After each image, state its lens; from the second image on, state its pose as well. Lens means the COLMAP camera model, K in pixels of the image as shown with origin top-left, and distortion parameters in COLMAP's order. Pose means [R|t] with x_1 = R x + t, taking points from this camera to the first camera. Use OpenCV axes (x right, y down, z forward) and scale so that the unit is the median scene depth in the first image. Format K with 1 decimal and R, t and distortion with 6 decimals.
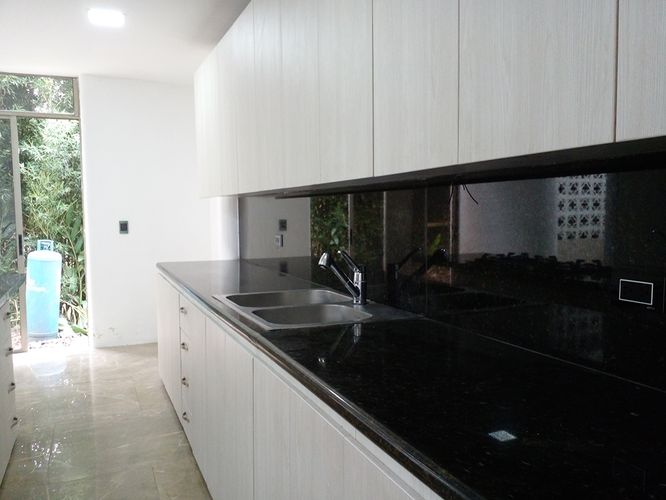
lens RADIAL K [[535.3, 0, 334.7], [0, 535.3, 254.5], [0, 0, 1]] dist [0.053676, -0.006595]
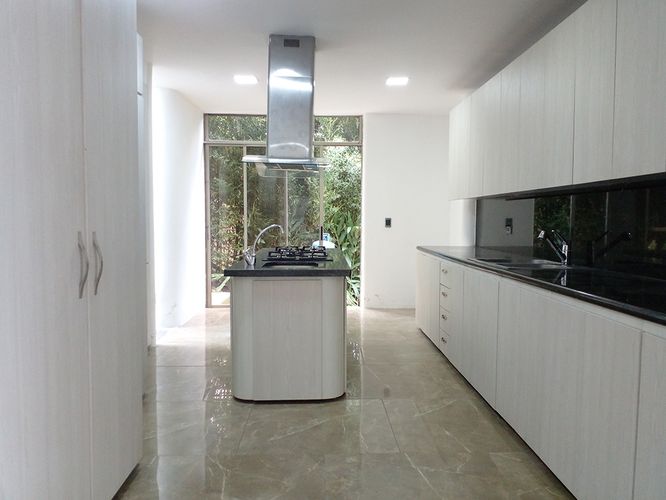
lens RADIAL K [[535.3, 0, 334.7], [0, 535.3, 254.5], [0, 0, 1]] dist [0.053676, -0.006595]
pose [[0.921582, 0.035087, -0.386594, 0.016898], [-0.038964, 0.999238, -0.002195, 0.046153], [0.386223, 0.017086, 0.922247, -0.362884]]
